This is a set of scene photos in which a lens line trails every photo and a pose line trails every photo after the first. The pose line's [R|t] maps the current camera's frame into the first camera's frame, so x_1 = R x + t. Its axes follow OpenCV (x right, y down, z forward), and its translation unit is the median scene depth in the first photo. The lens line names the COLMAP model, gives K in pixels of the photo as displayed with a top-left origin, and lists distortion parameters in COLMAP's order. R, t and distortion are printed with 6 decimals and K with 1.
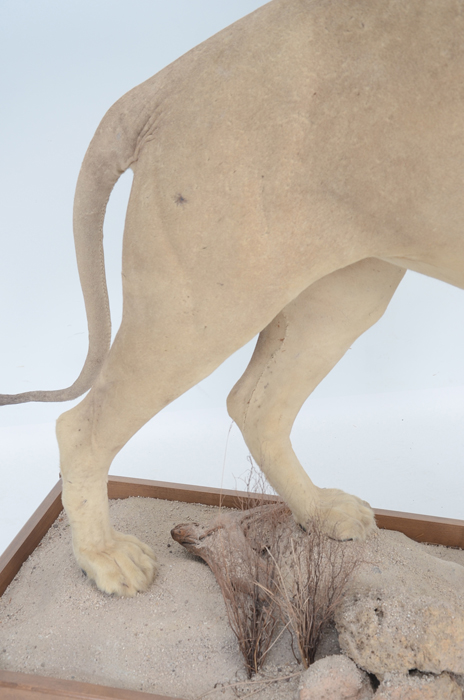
lens RADIAL K [[1161.6, 0, 231.3], [0, 1161.6, 352.1], [0, 0, 1]] dist [0.255237, 0.000000]
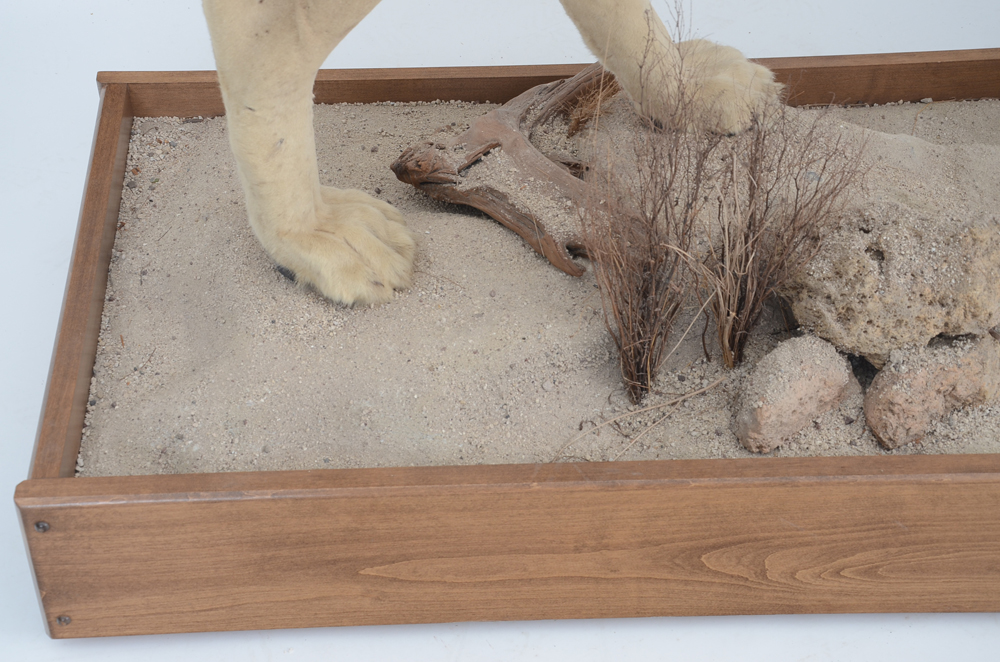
lens RADIAL K [[1857.2, 0, 499.2], [0, 1857.2, 342.0], [0, 0, 1]] dist [0.288456, 0.000000]
pose [[0.955486, -0.185264, 0.229616, -0.255905], [0.108456, 0.944329, 0.310612, -0.034363], [-0.274379, -0.271883, 0.922386, 0.221744]]
